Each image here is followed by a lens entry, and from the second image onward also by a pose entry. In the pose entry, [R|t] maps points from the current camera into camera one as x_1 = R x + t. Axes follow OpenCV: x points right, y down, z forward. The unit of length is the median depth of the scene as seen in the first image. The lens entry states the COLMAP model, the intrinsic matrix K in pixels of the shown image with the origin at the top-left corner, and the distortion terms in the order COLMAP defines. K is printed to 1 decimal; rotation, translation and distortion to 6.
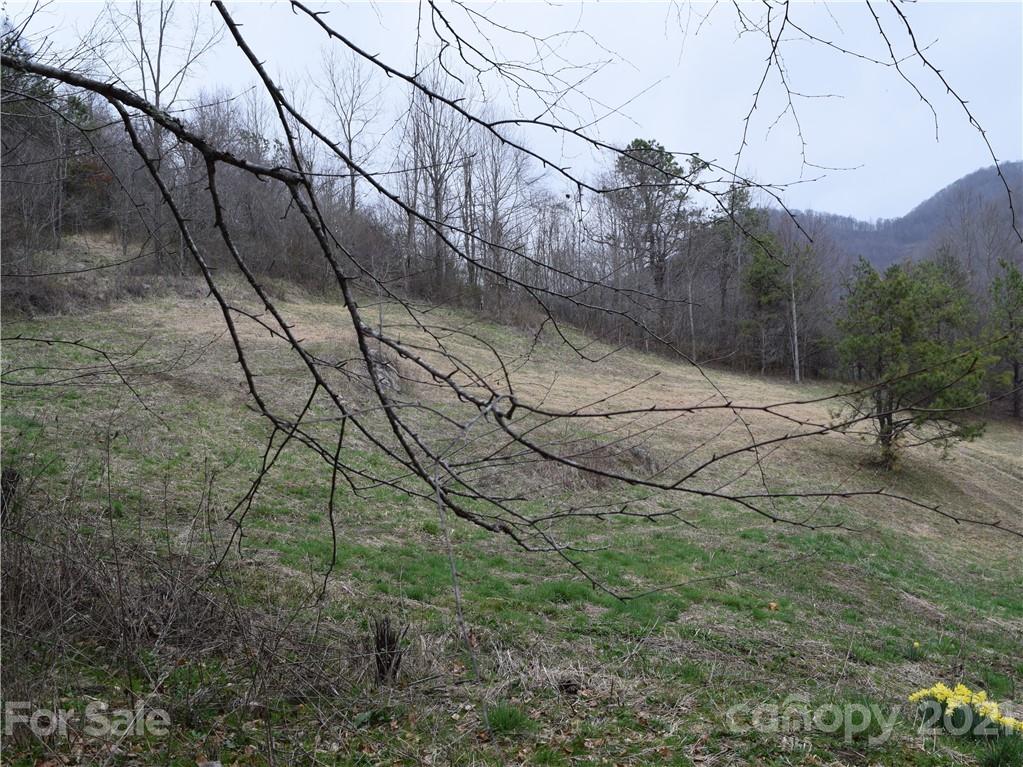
lens RADIAL K [[902.6, 0, 503.8], [0, 902.6, 379.3], [0, 0, 1]] dist [-0.095407, 0.022020]
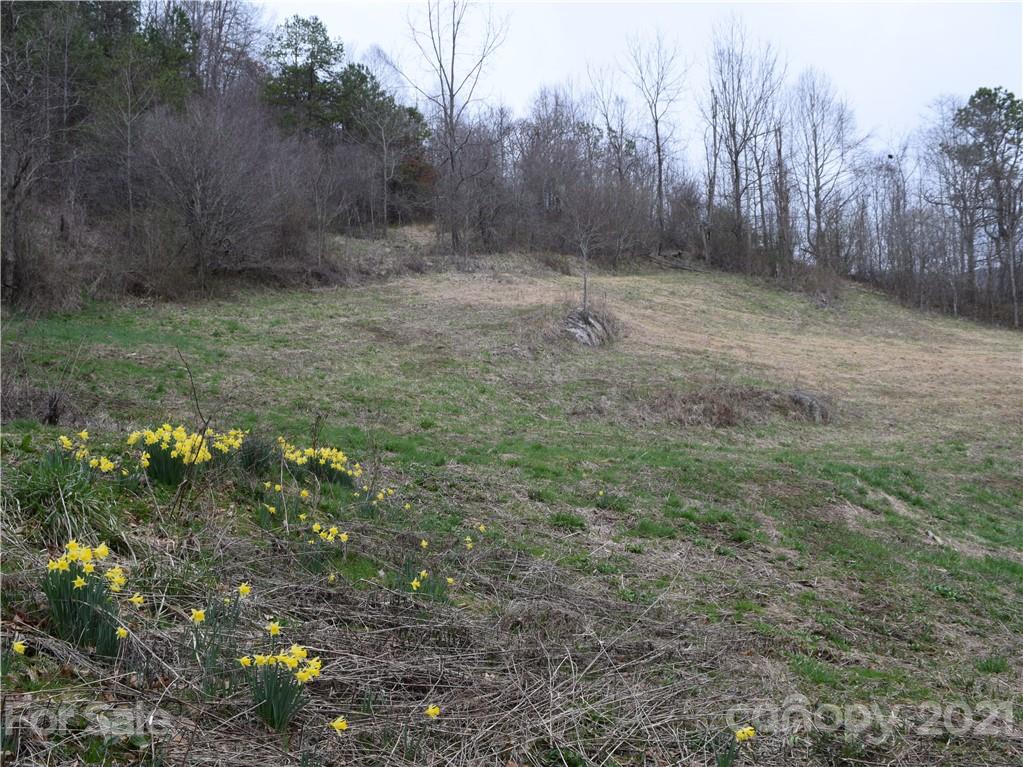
lens RADIAL K [[902.6, 0, 516.1], [0, 902.6, 382.2], [0, 0, 1]] dist [-0.095407, 0.022020]
pose [[0.904975, 0.002886, -0.425455, 0.110760], [0.004215, 0.999867, 0.015748, 0.017553], [0.425444, -0.016045, 0.904842, -0.012653]]
